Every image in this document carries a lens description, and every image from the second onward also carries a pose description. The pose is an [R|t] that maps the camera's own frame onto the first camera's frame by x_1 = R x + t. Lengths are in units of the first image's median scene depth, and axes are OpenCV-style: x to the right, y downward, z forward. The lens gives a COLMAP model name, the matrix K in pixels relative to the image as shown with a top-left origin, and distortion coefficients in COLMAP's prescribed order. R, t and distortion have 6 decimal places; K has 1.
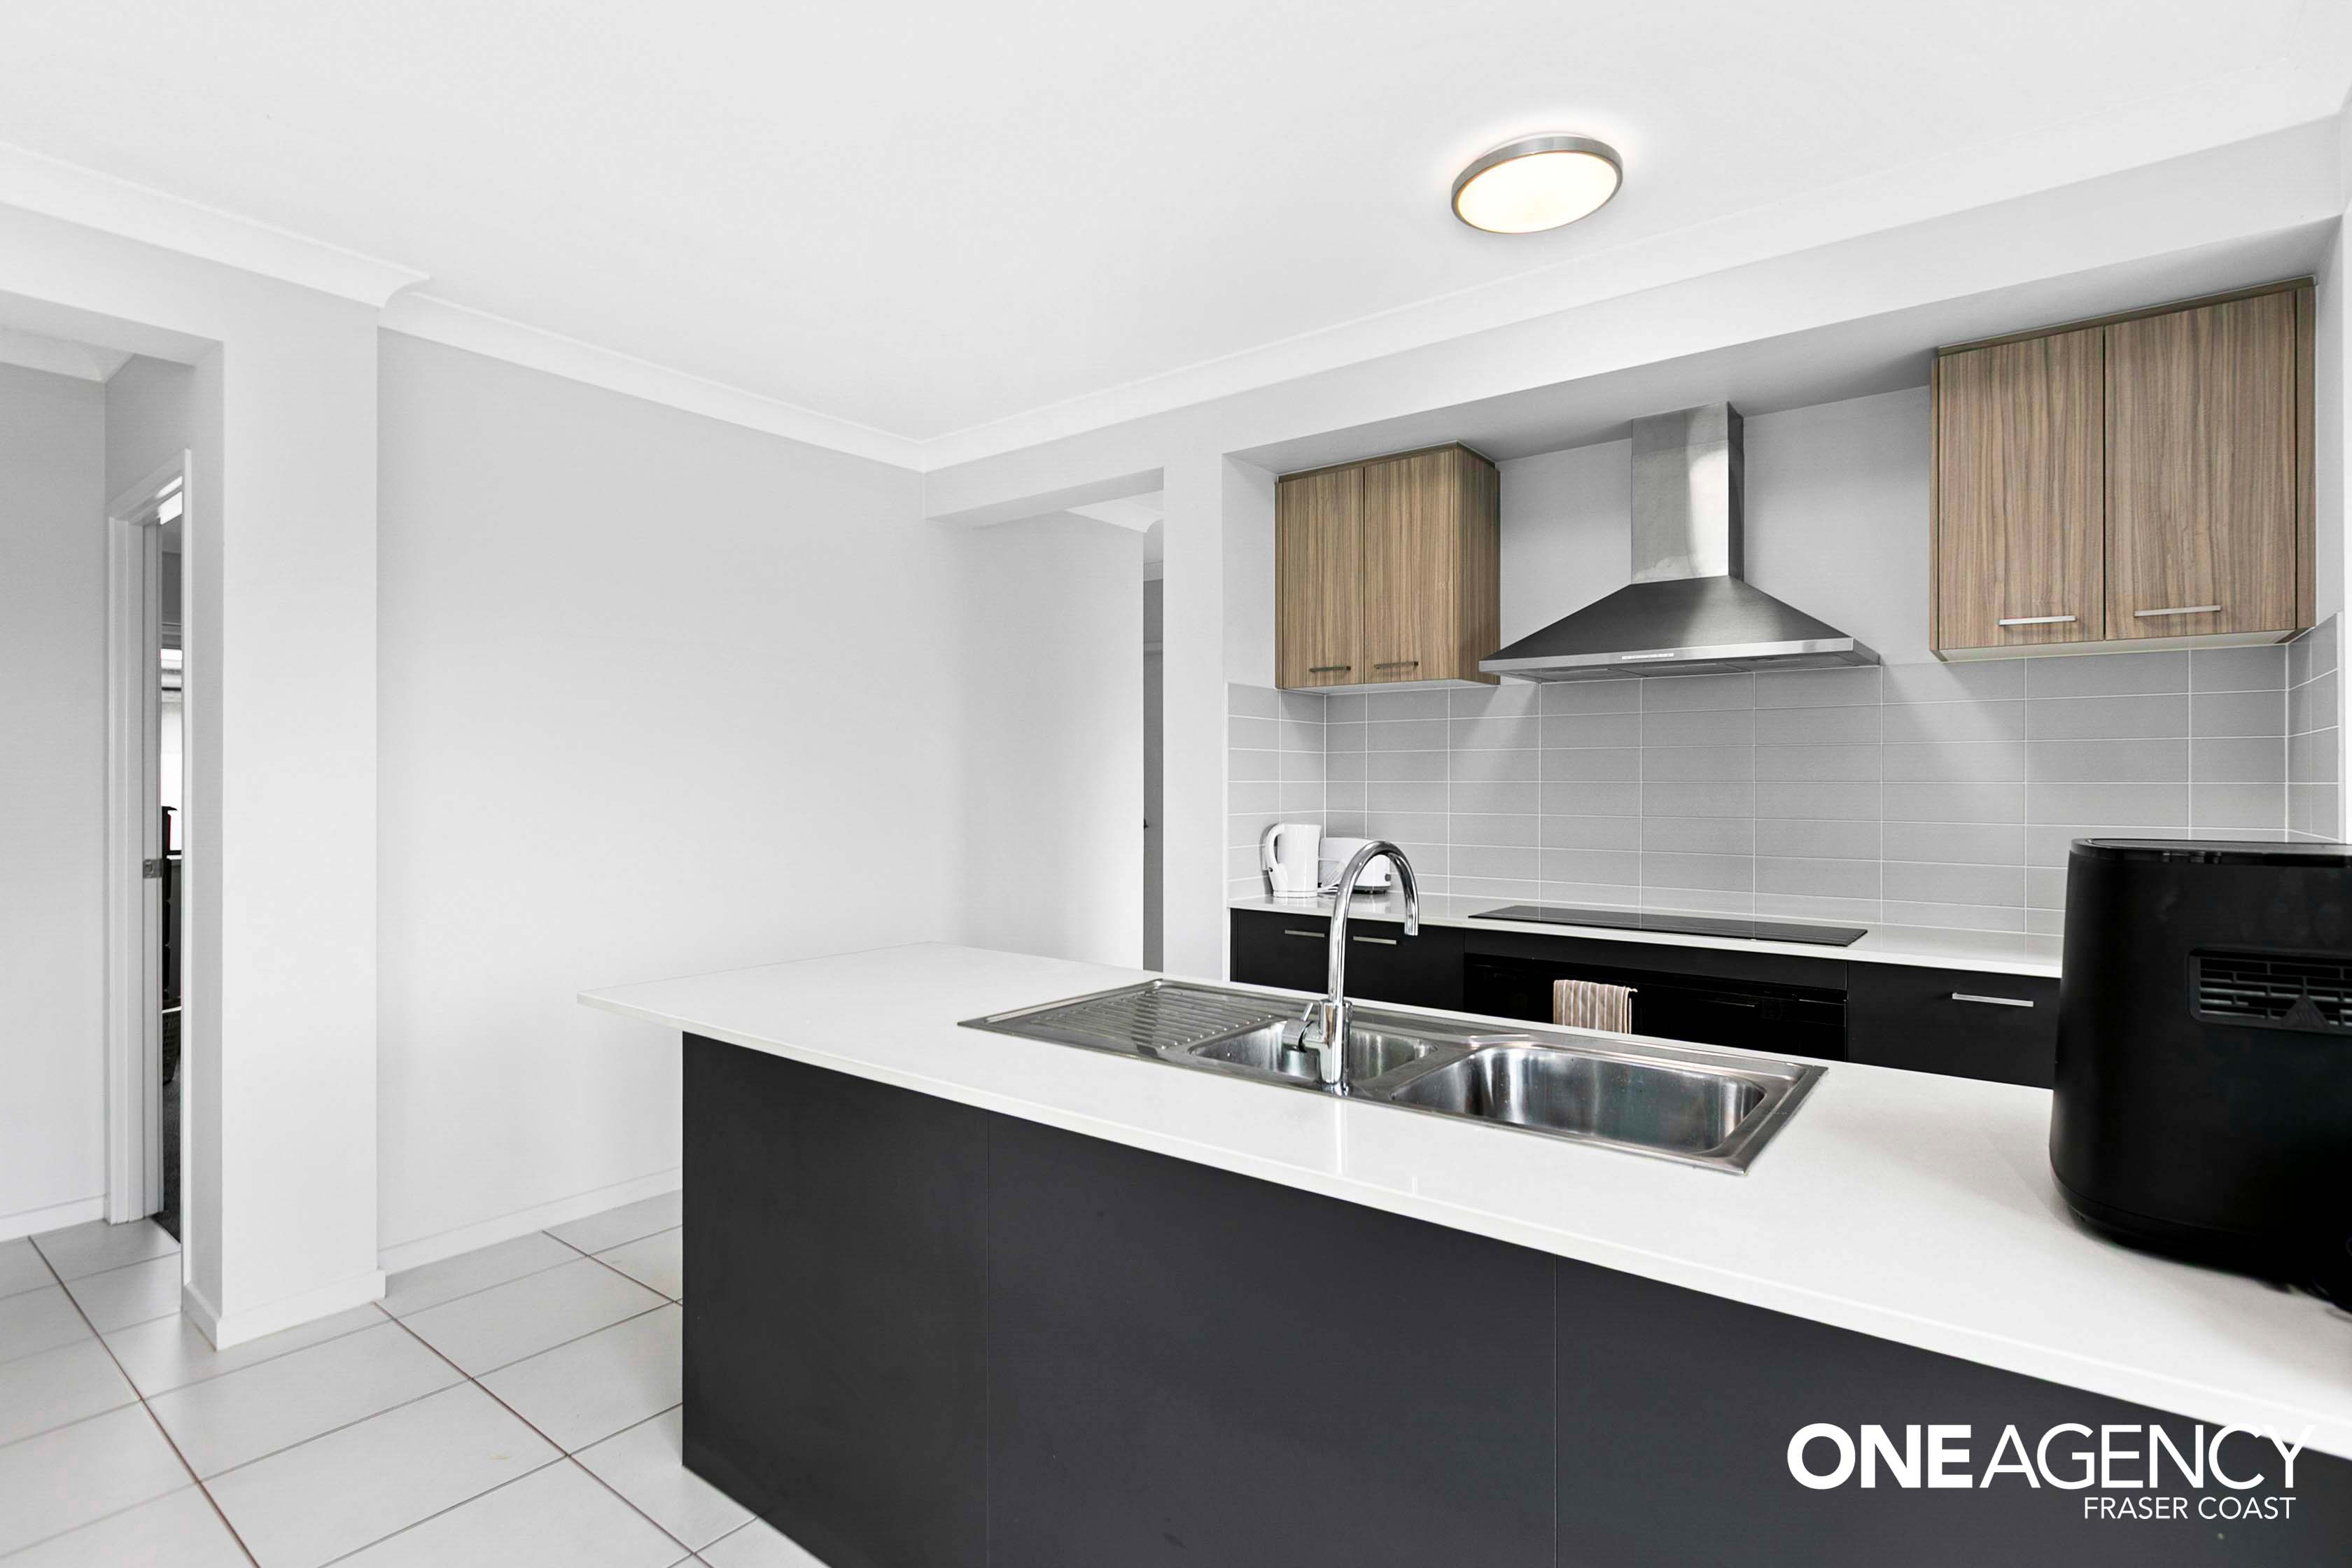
lens RADIAL K [[1139.1, 0, 1176.0], [0, 1139.1, 784.0], [0, 0, 1]] dist [0.000093, -0.000080]
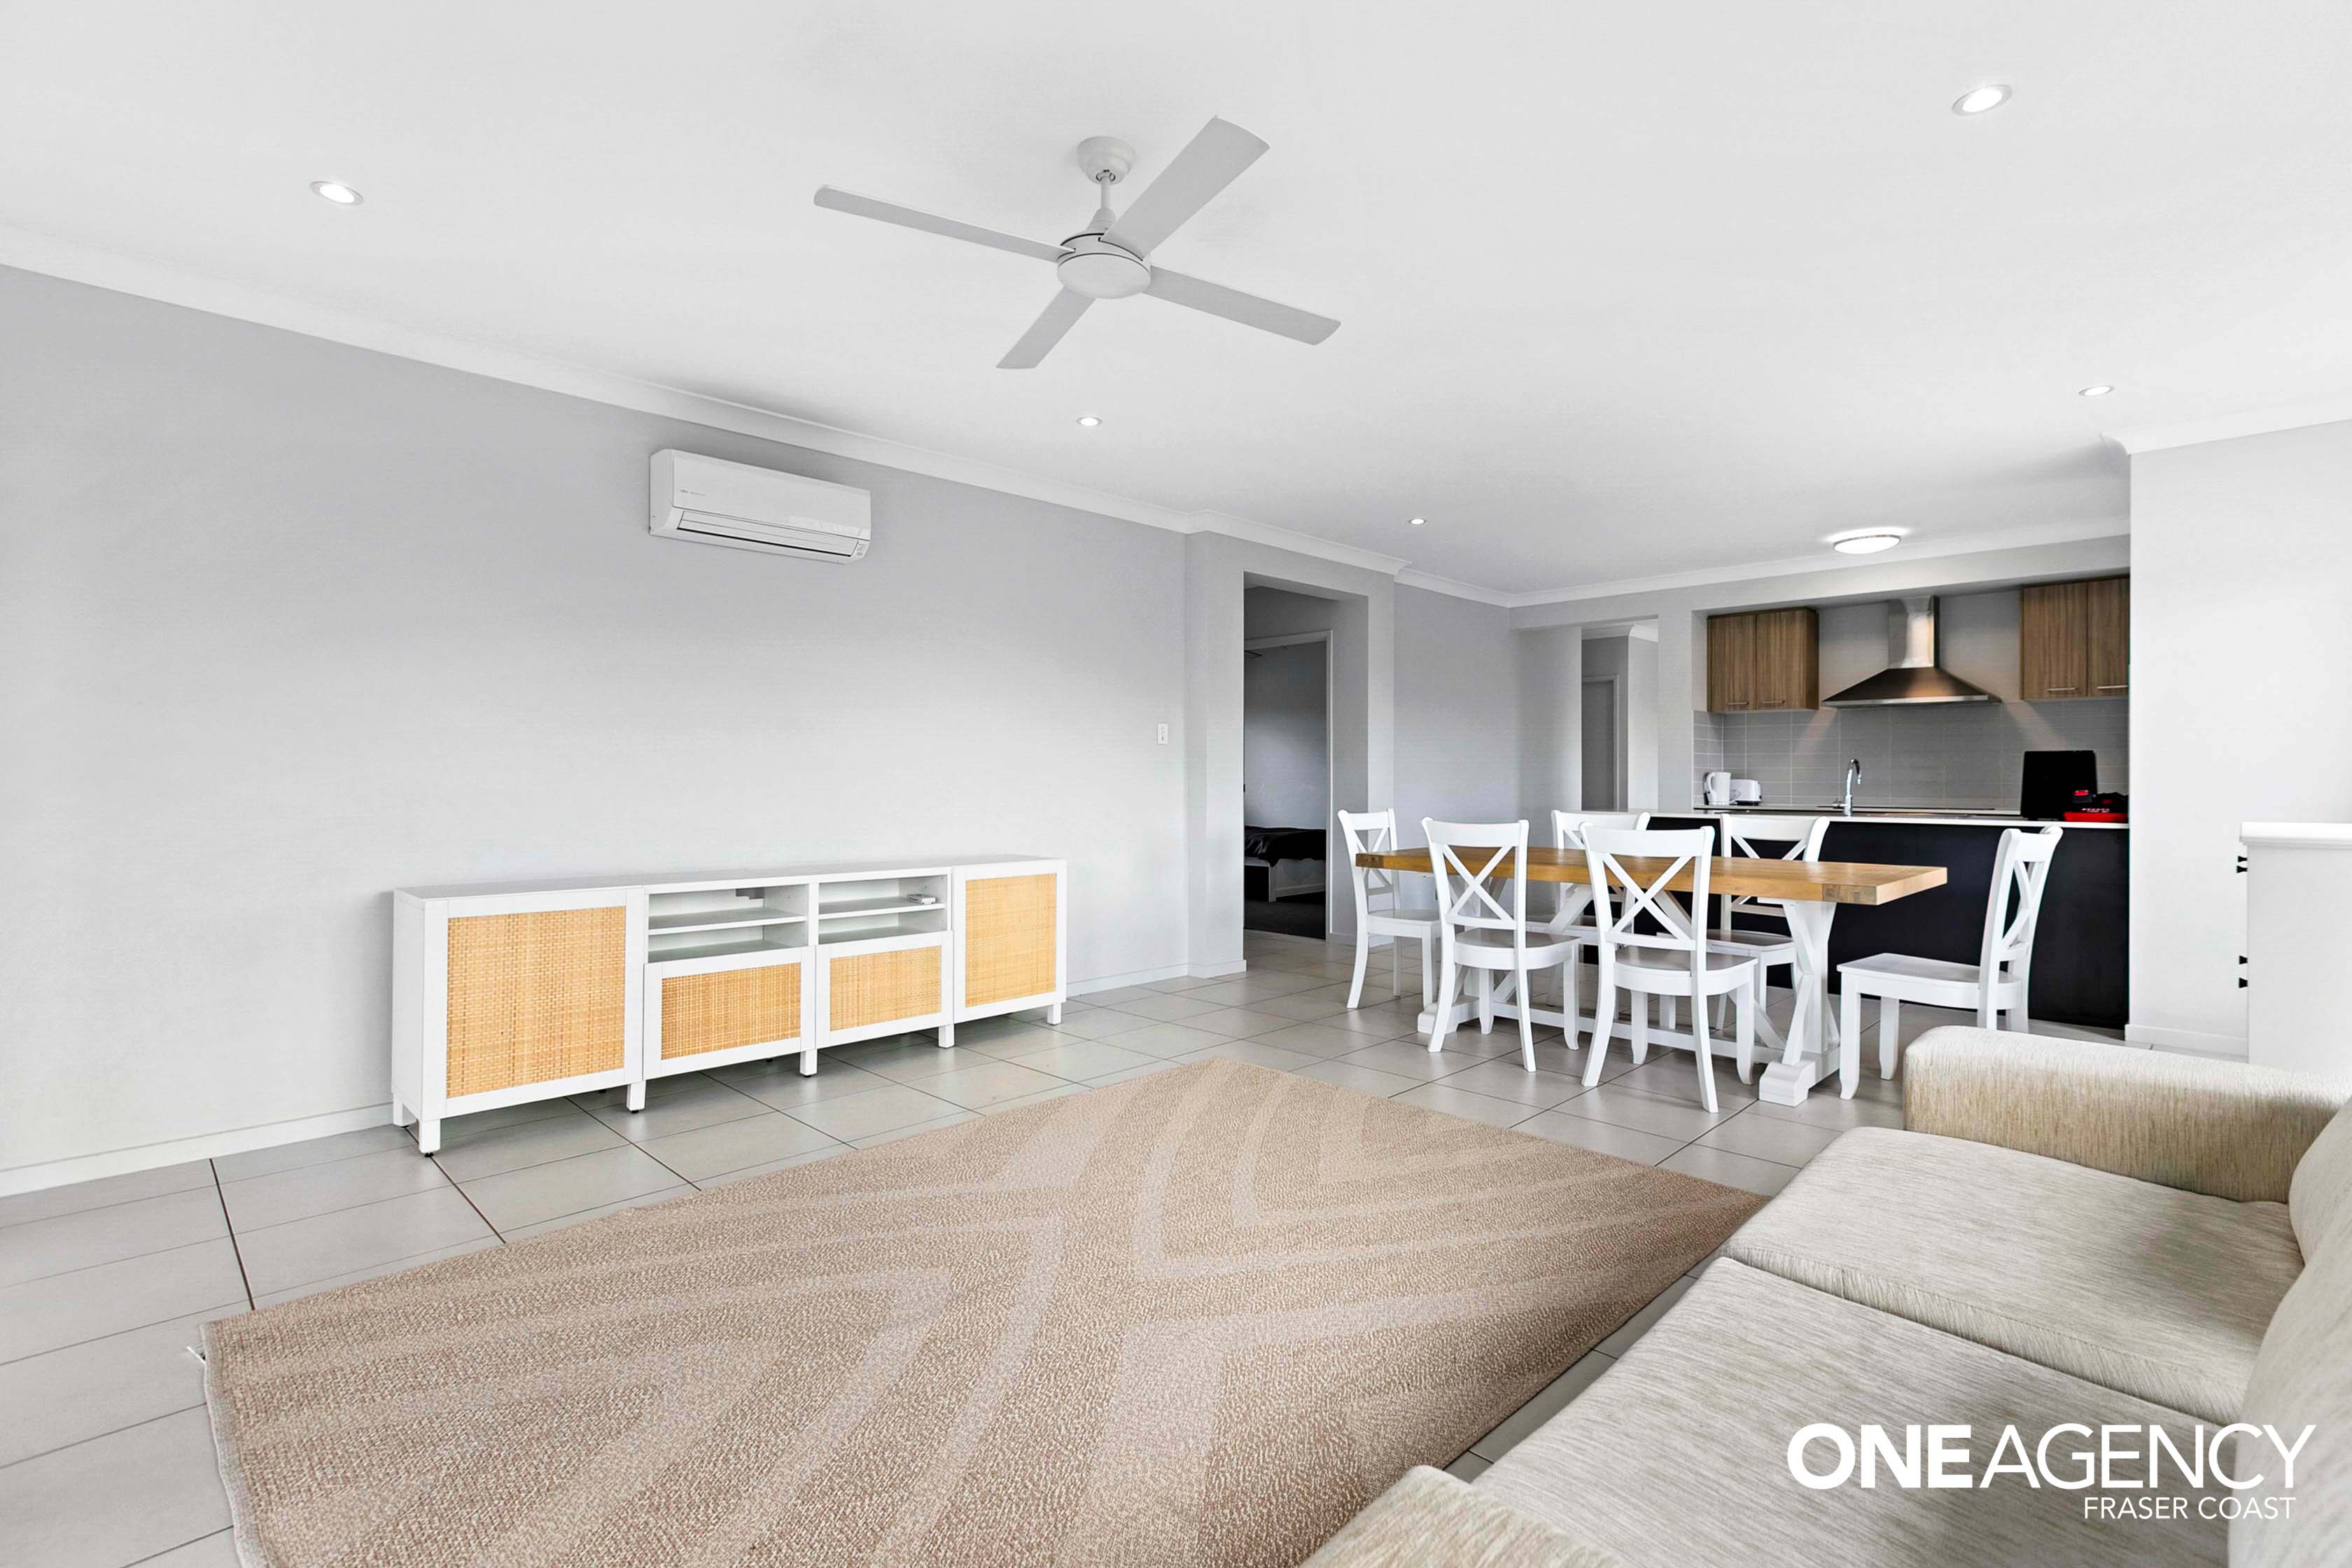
lens RADIAL K [[1069.7, 0, 1176.0], [0, 1069.7, 784.0], [0, 0, 1]] dist [0.000501, 0.000156]
pose [[0.991621, 0.002552, -0.129158, -0.749265], [-0.002224, 0.999994, 0.002680, 0.059749], [0.129164, -0.002370, 0.991620, -1.343385]]
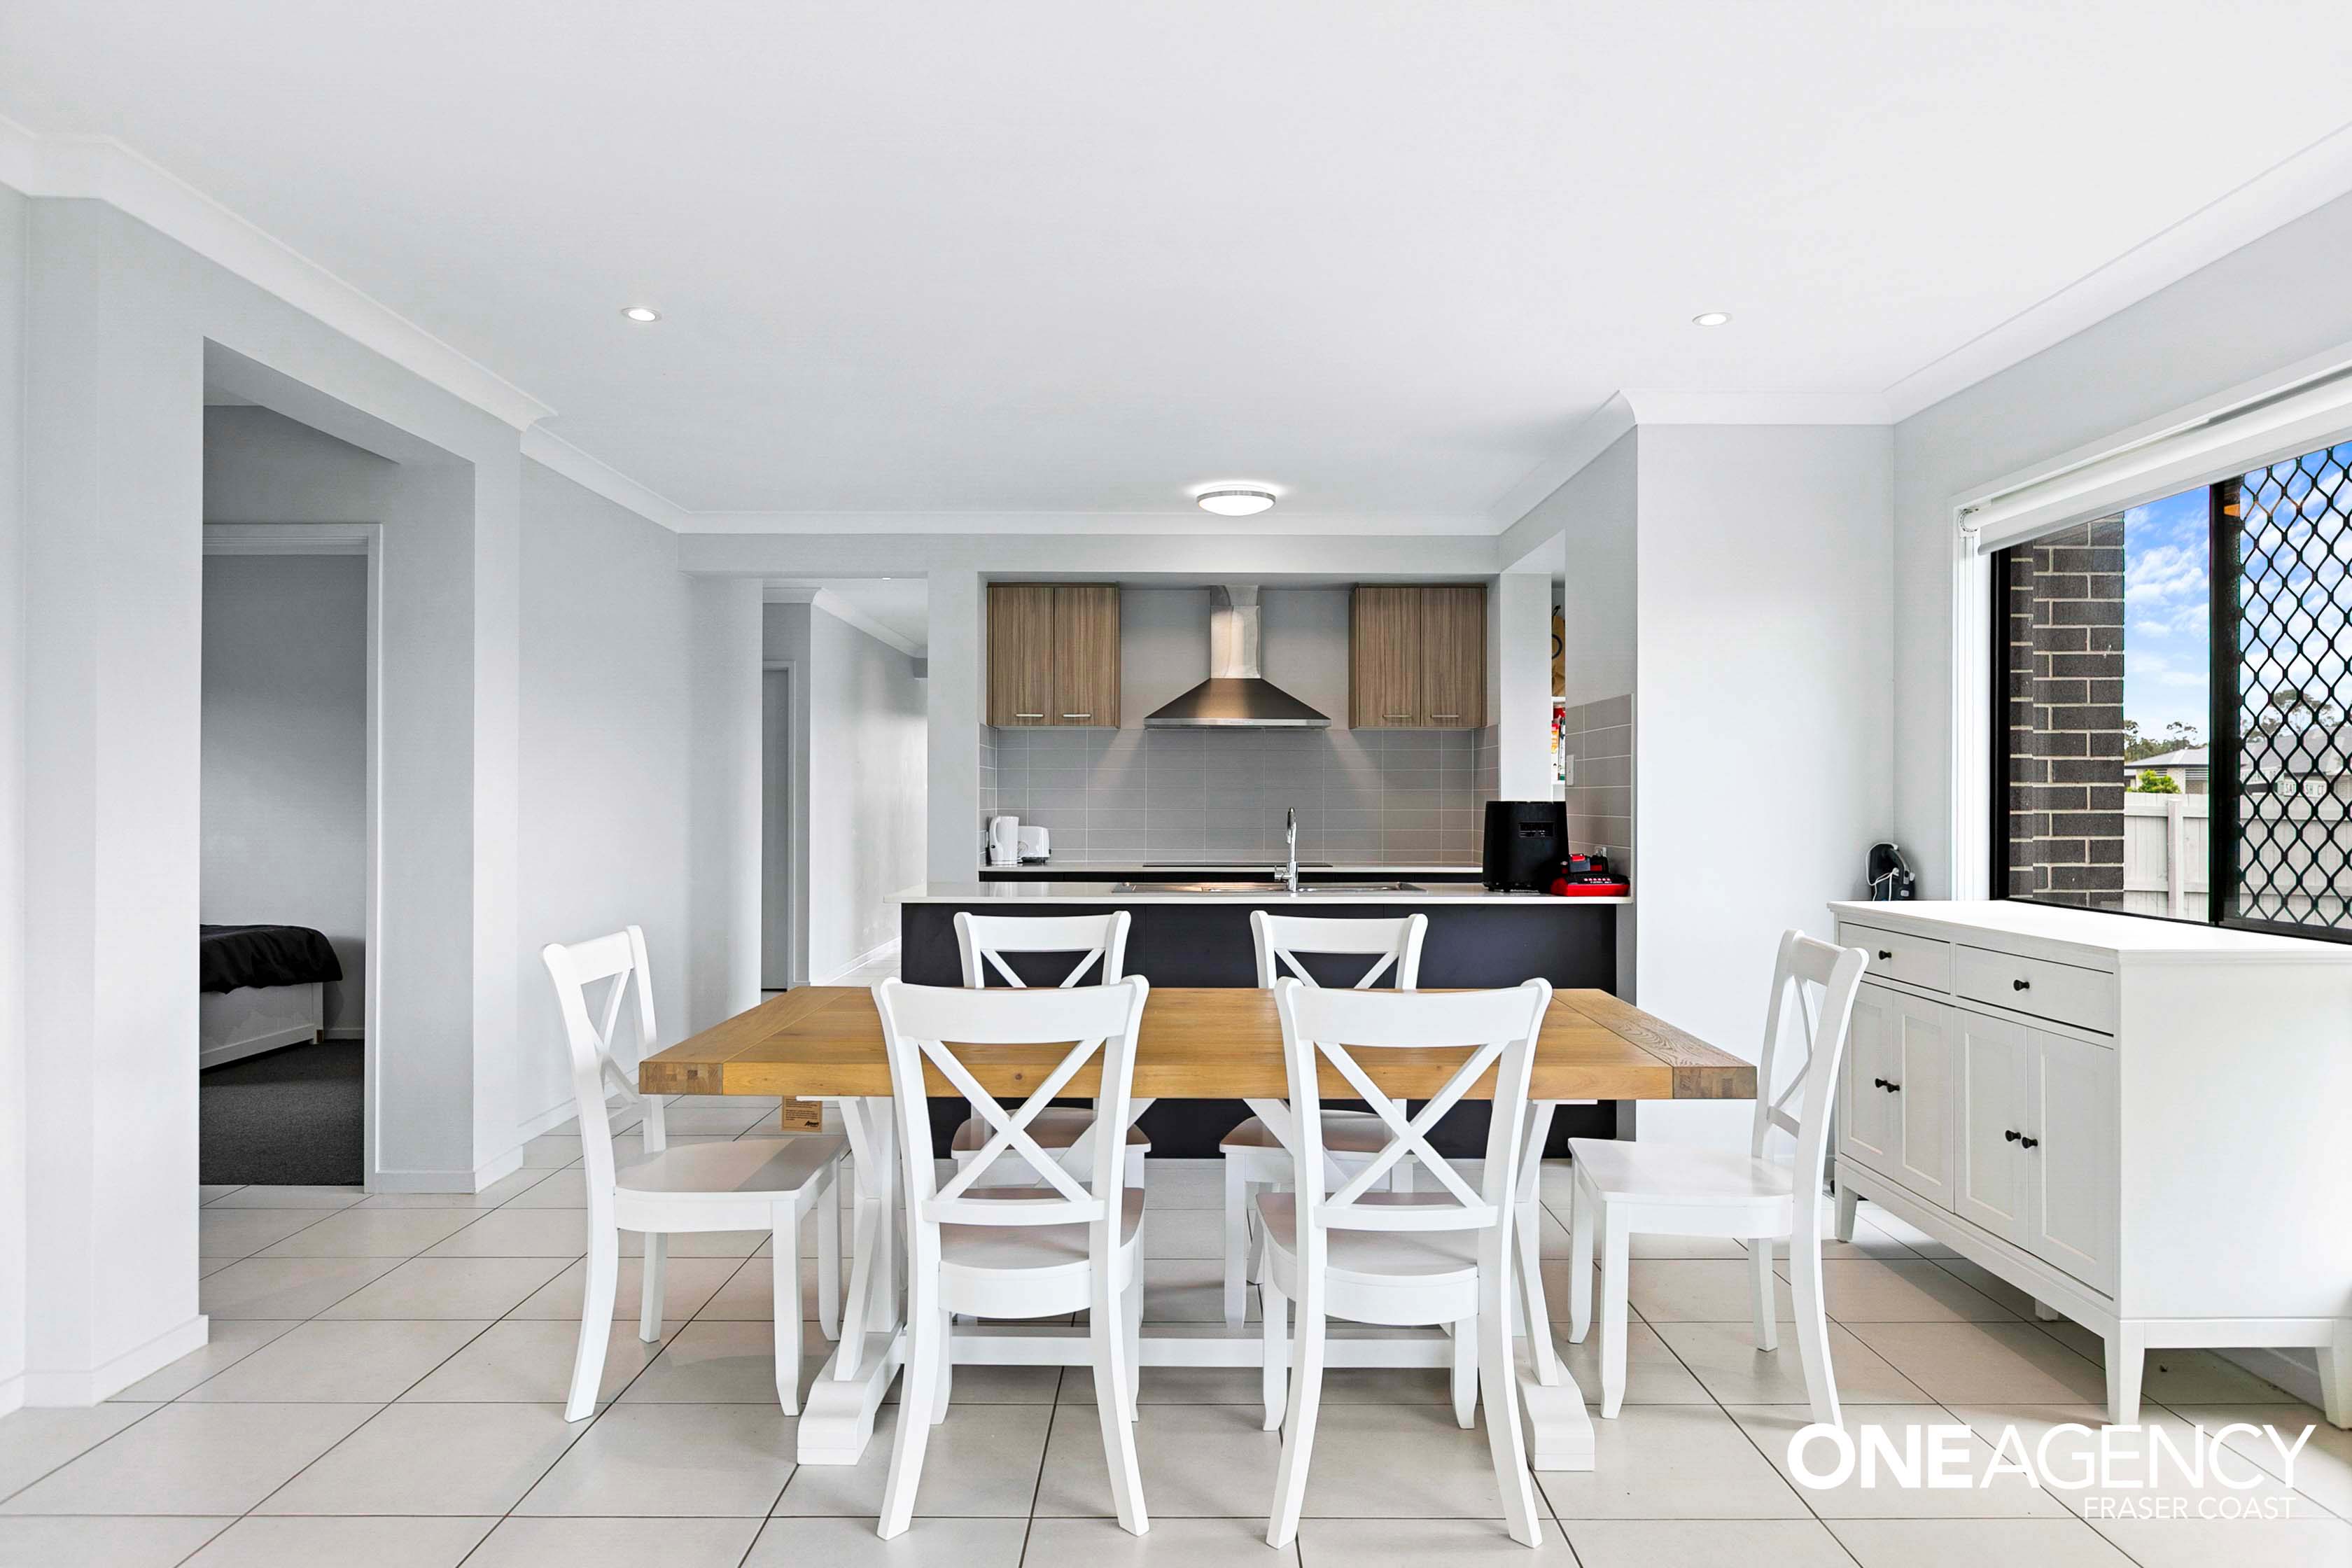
lens RADIAL K [[1395.4, 0, 1179.3], [0, 1395.4, 792.2], [0, 0, 1]] dist [-0.004070, 0.000775]
pose [[0.792098, 0.003425, 0.610384, -0.923526], [0.000021, 0.999984, -0.005638, 0.014996], [-0.610394, 0.004479, 0.792085, -0.663619]]
